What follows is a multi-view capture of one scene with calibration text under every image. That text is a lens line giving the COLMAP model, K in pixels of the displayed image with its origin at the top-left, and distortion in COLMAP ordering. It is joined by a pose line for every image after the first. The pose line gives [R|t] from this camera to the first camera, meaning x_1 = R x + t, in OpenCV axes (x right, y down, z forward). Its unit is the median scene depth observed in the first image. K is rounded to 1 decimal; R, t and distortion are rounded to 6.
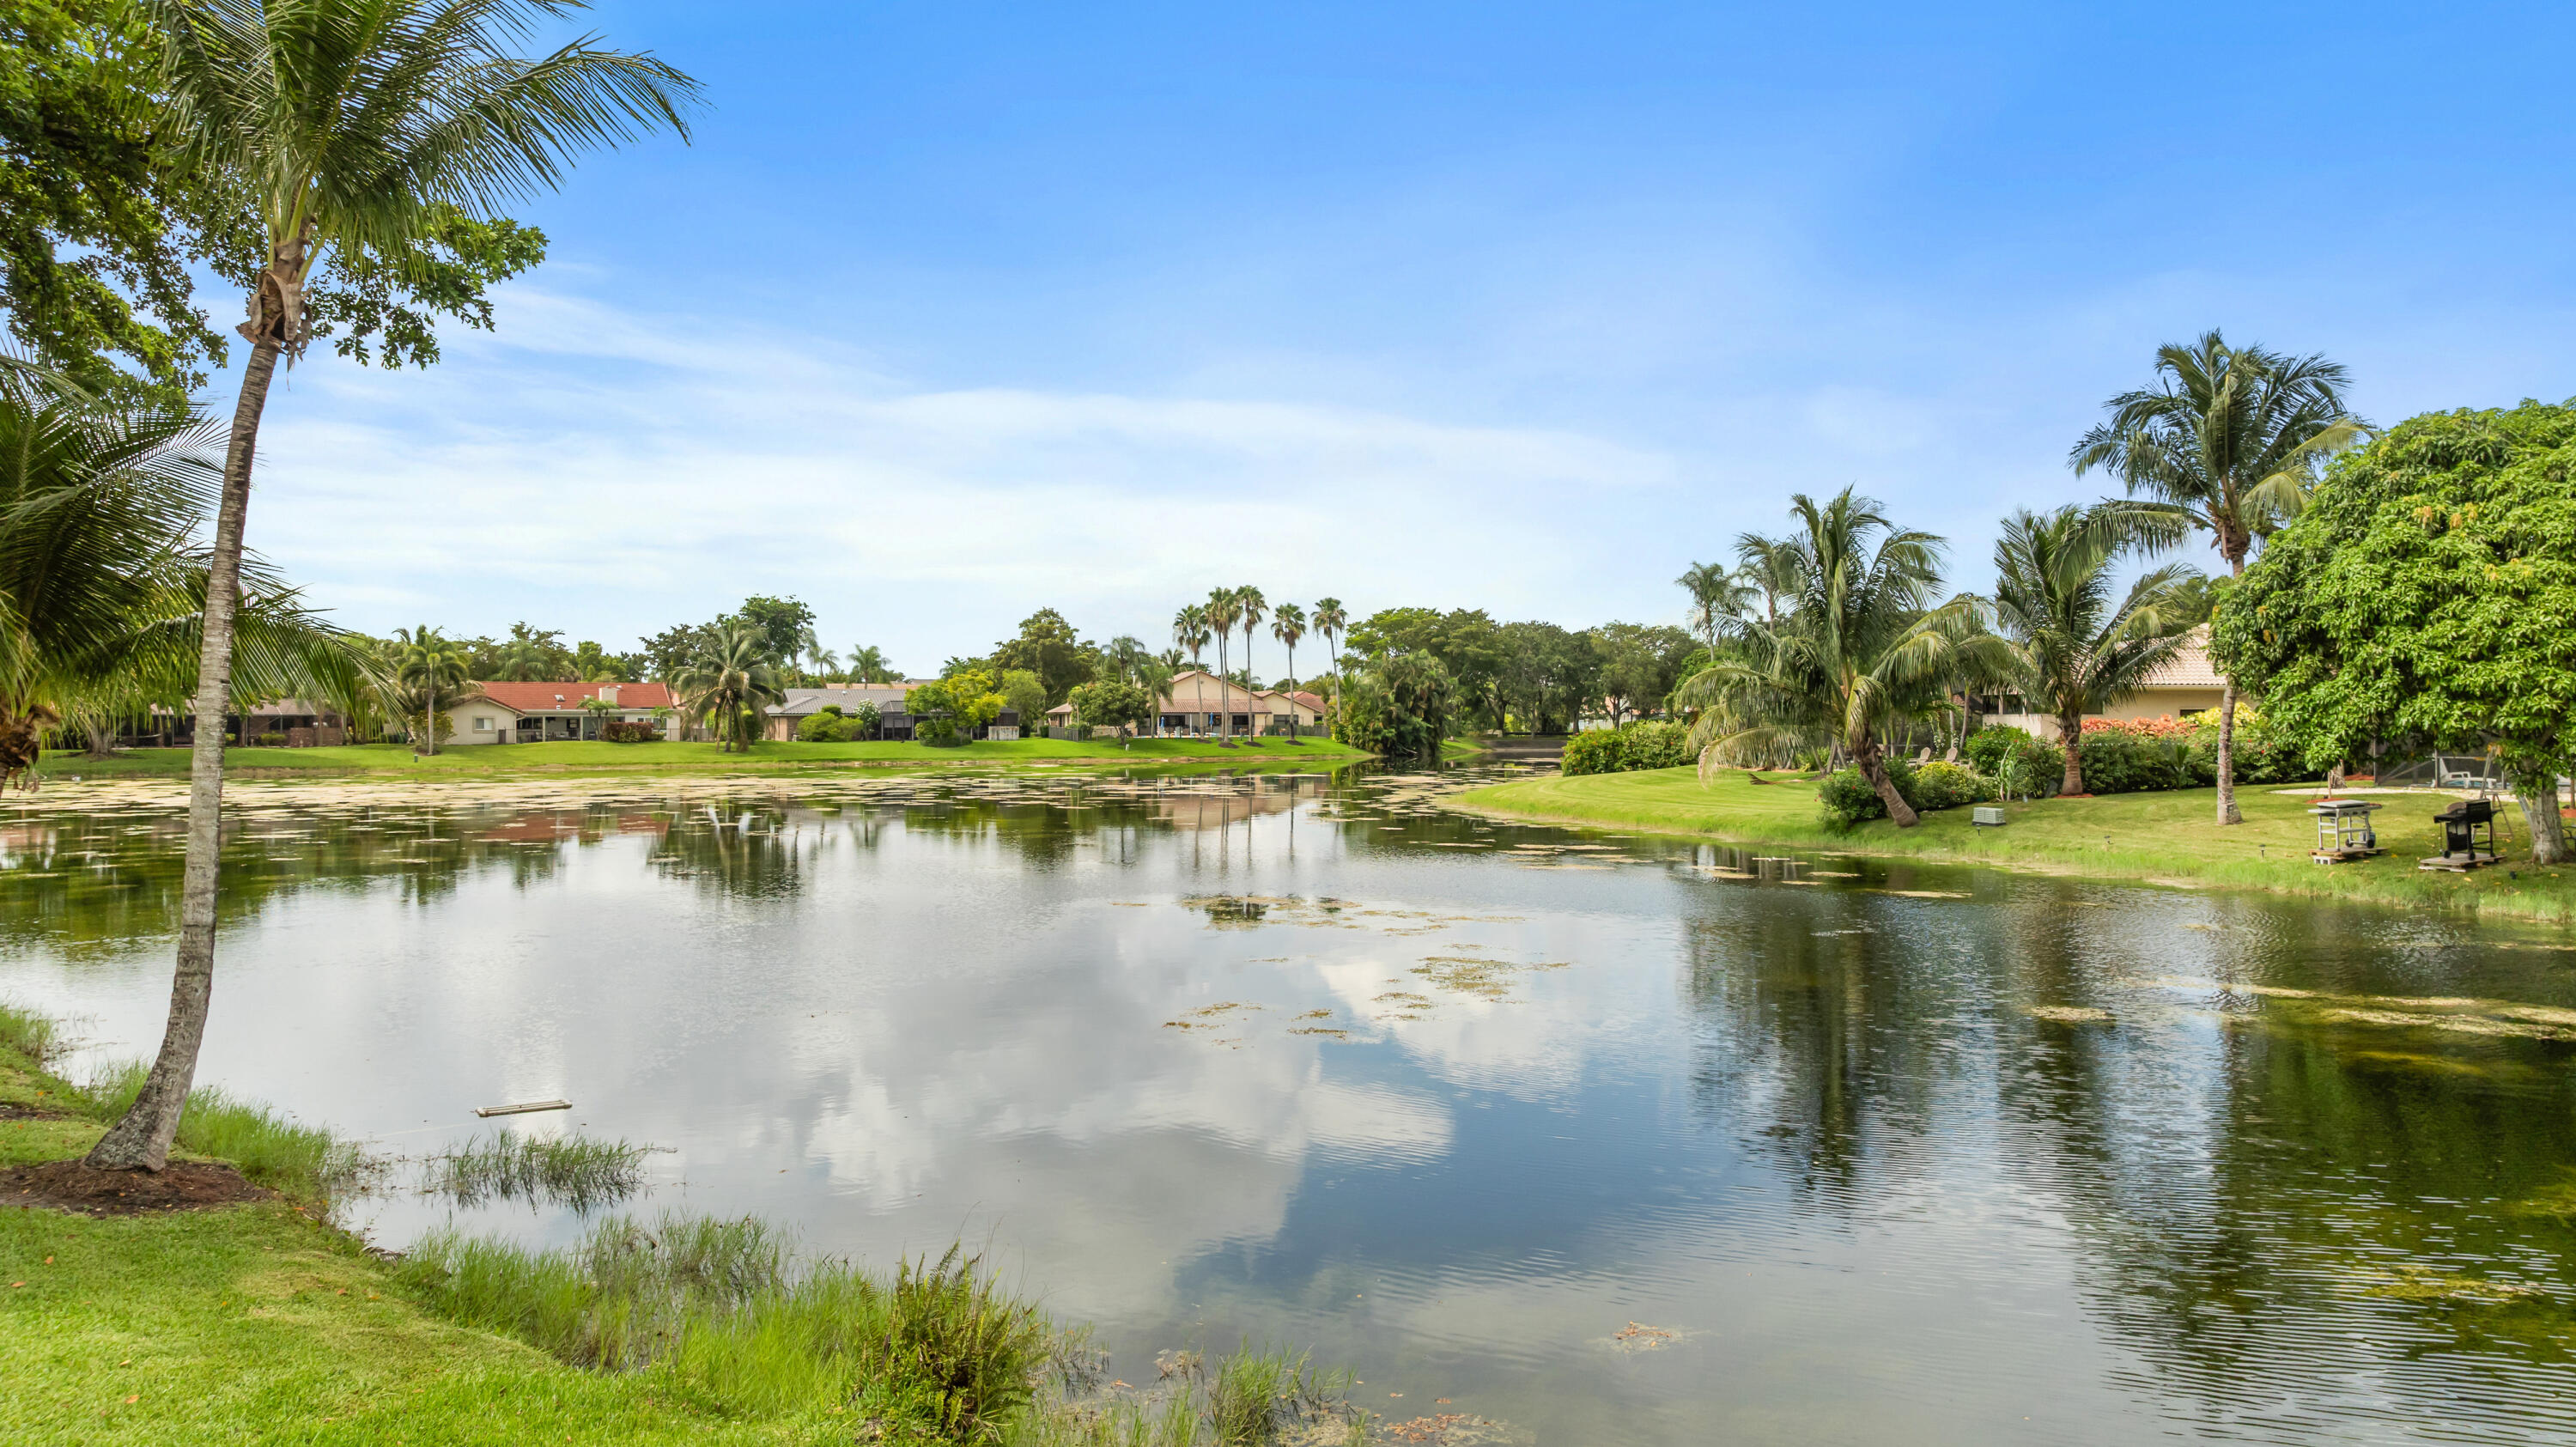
lens RADIAL K [[1795.0, 0, 1291.8], [0, 1795.0, 725.2], [0, 0, 1]] dist [-0.058406, 0.063416]
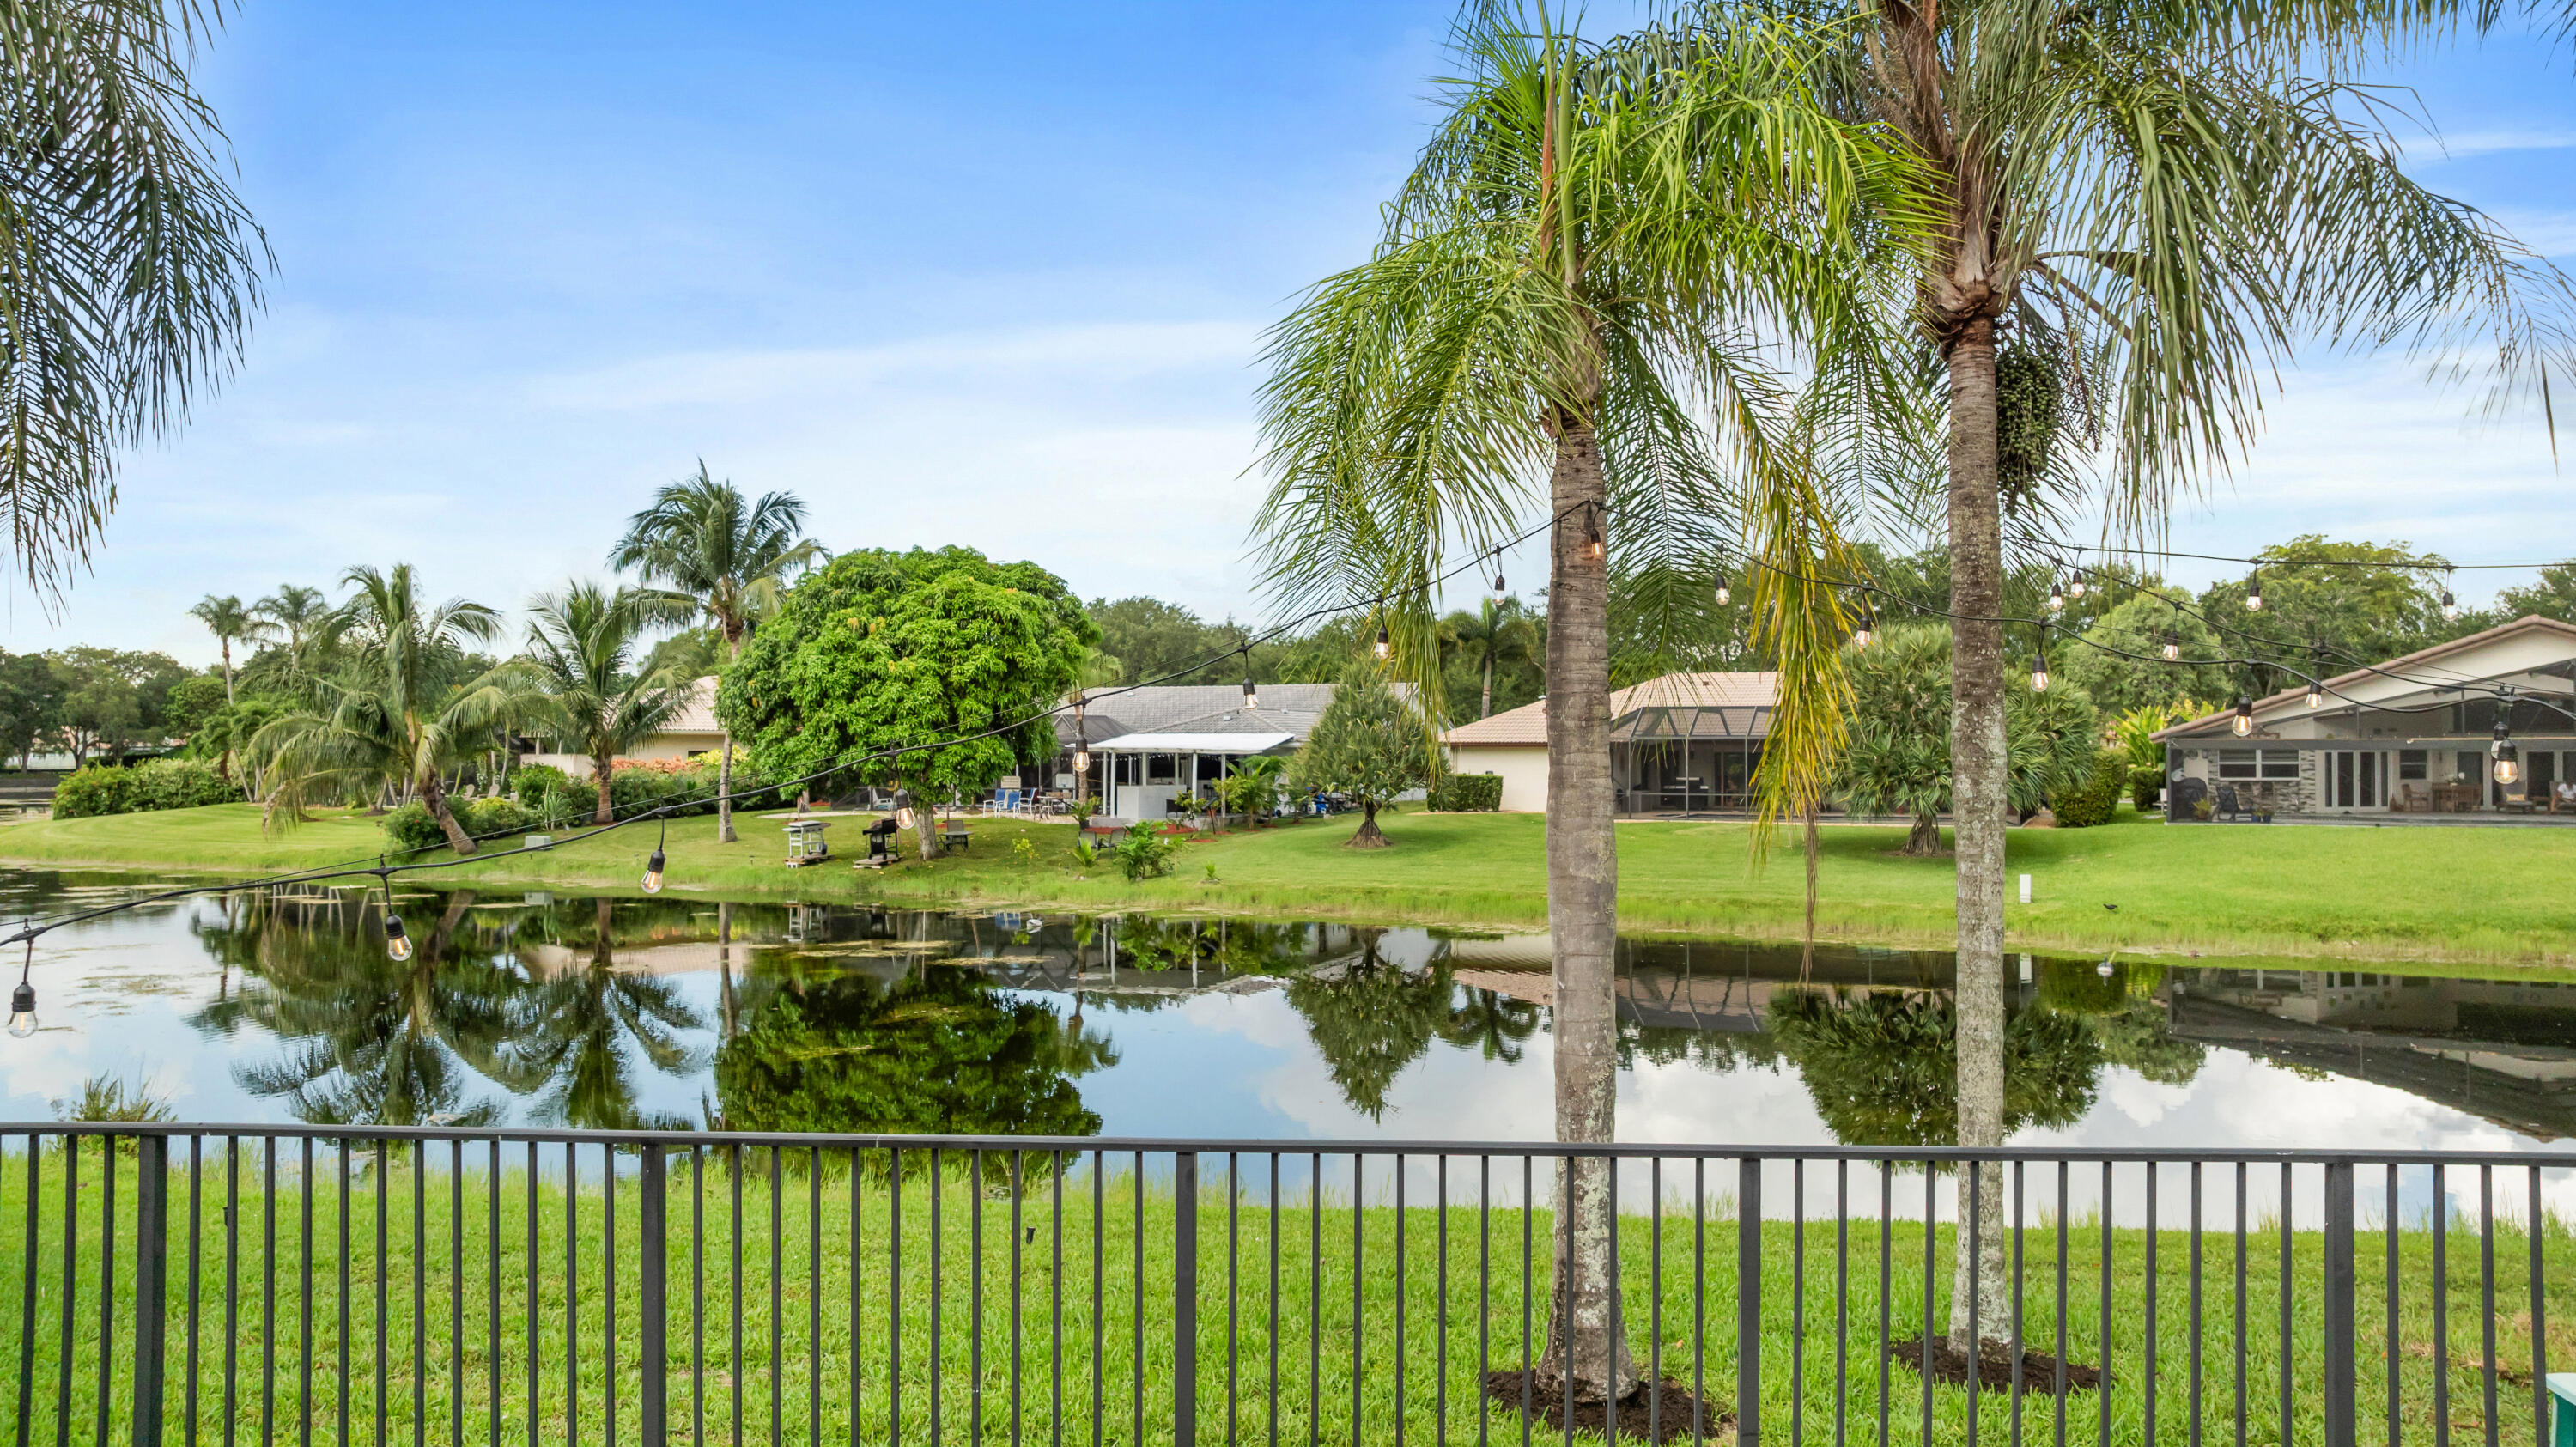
lens RADIAL K [[1795.0, 0, 1291.8], [0, 1795.0, 725.2], [0, 0, 1]] dist [-0.058406, 0.063416]
pose [[0.699733, 0.010724, 0.714324, -0.103642], [0.002023, 0.999854, -0.016993, -0.005854], [-0.714402, 0.013335, 0.699609, -0.185910]]
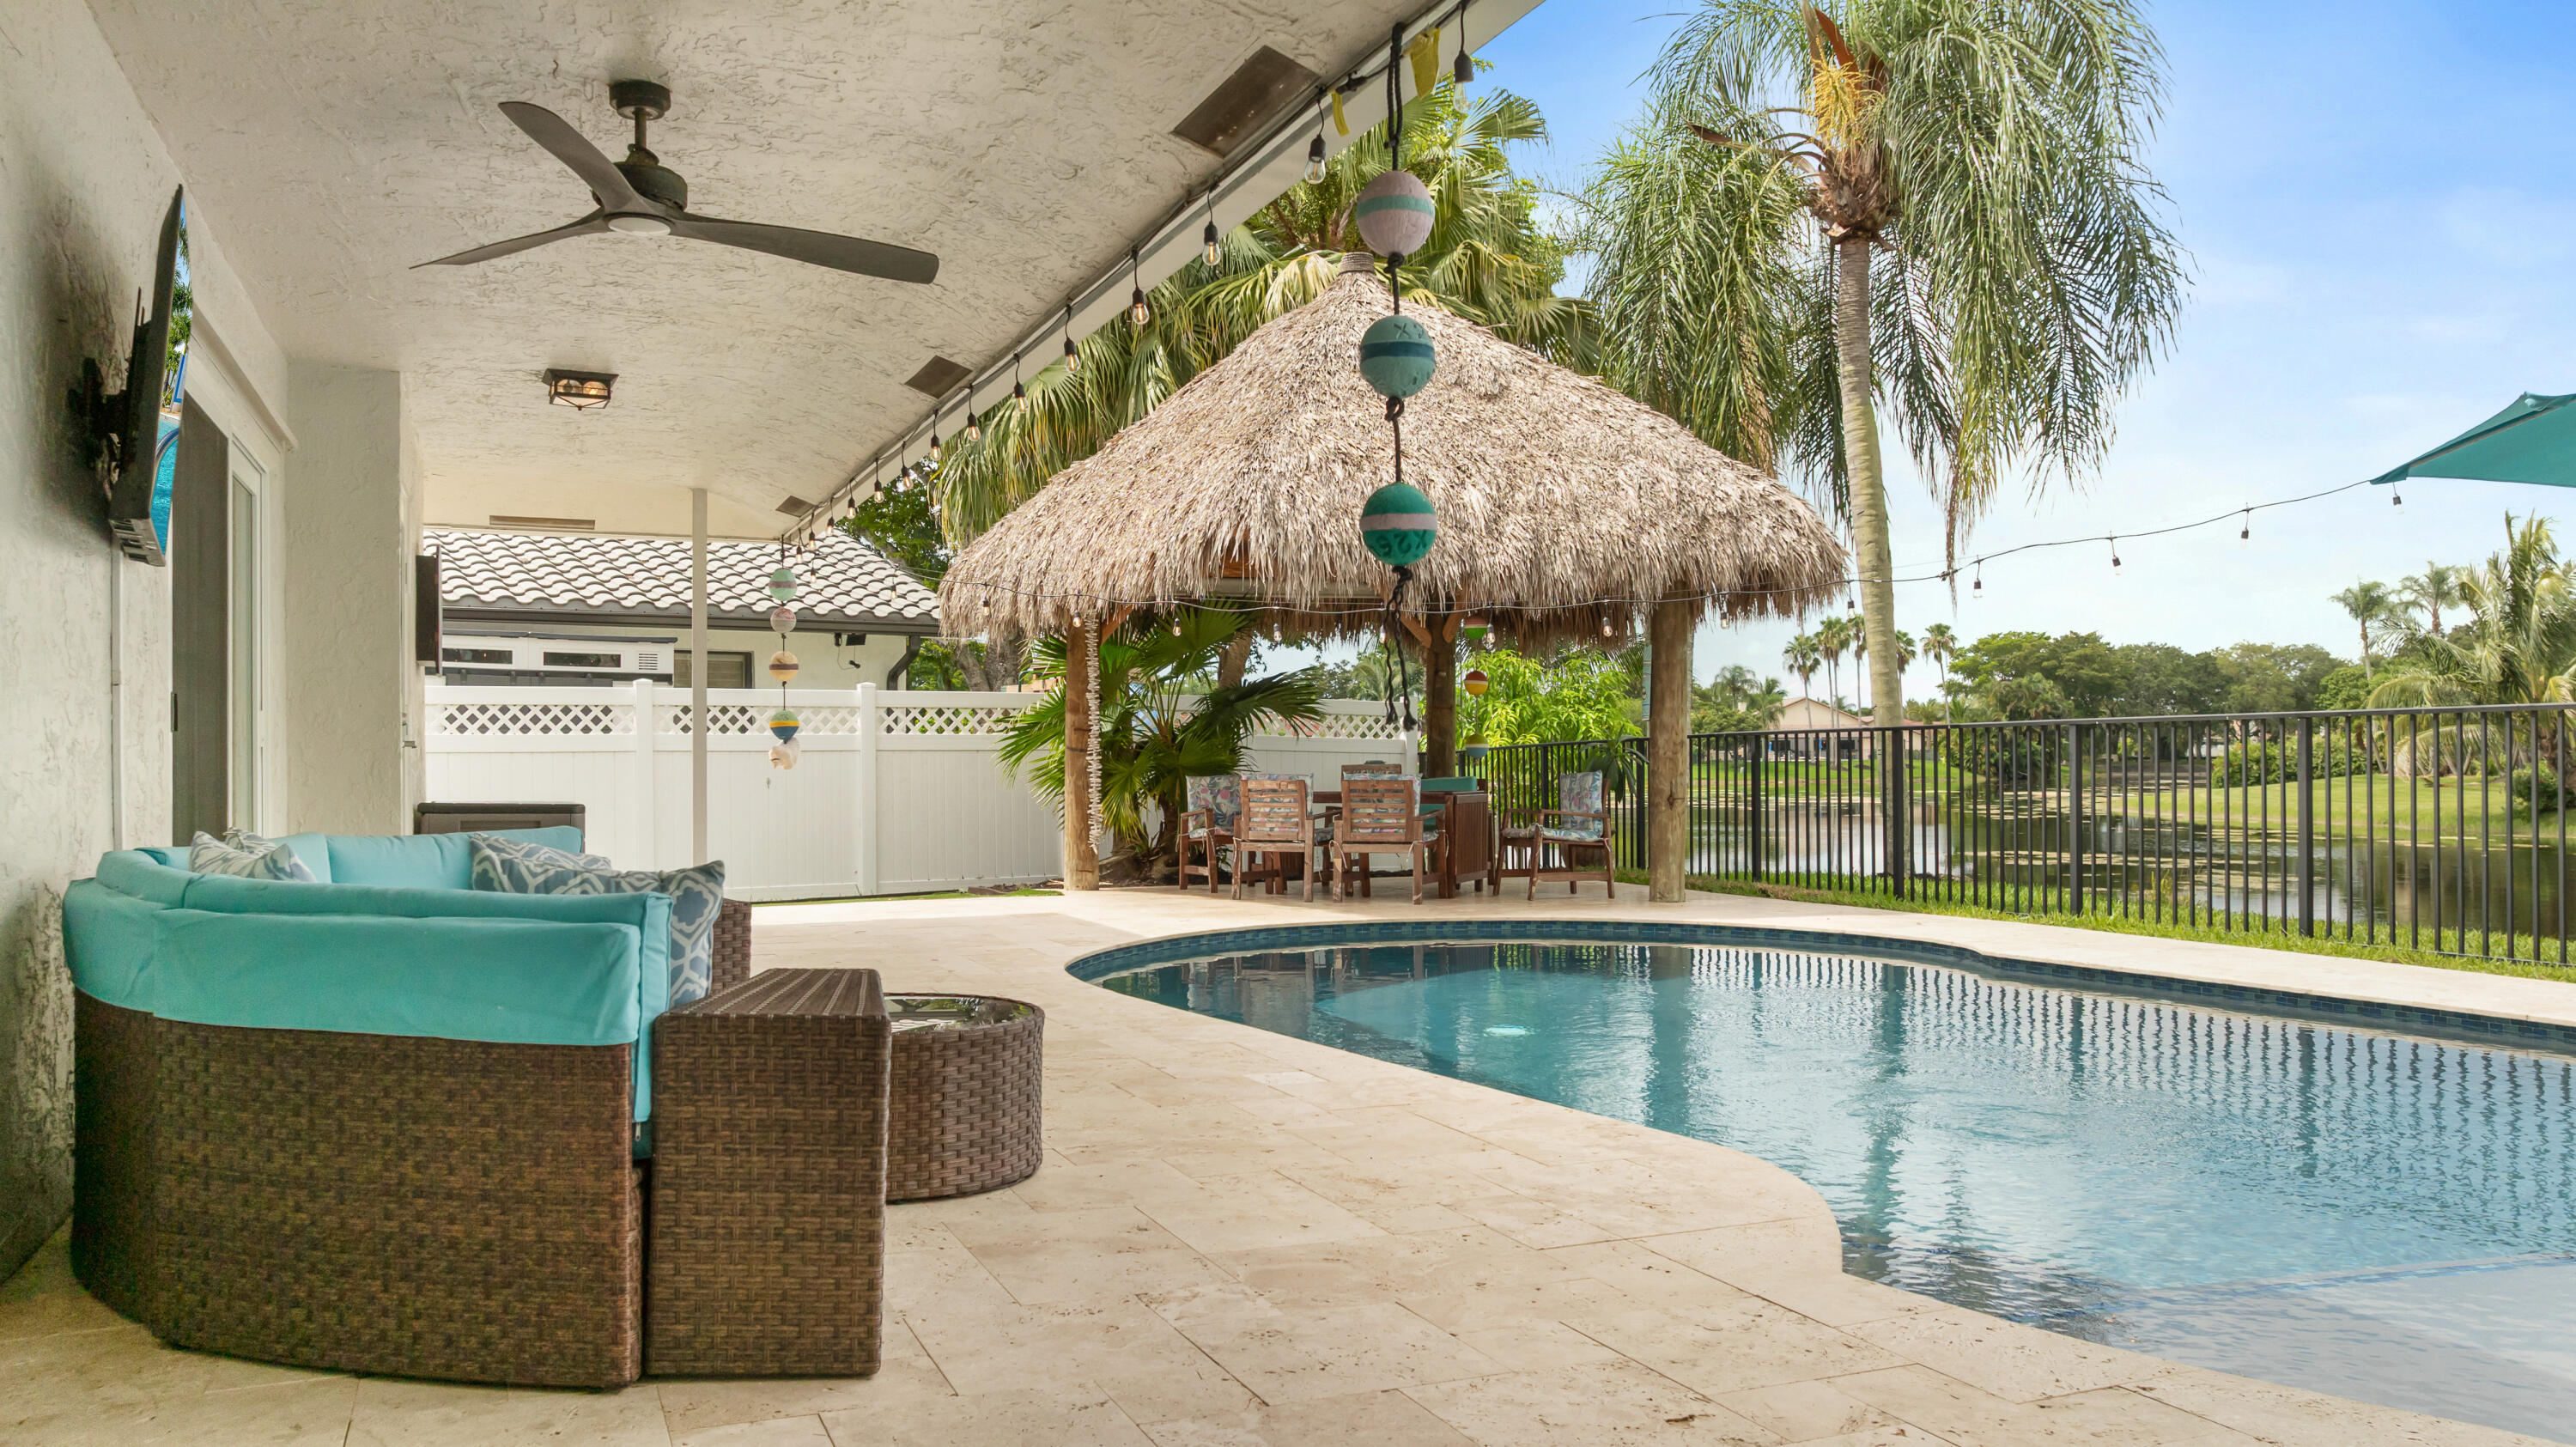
lens RADIAL K [[1826.7, 0, 1281.1], [0, 1826.7, 744.8], [0, 0, 1]] dist [-0.104418, 0.108246]
pose [[0.954253, -0.004566, -0.298967, -0.103350], [0.002085, 0.999961, -0.008617, 0.019539], [0.298994, 0.007600, 0.954225, -0.294575]]
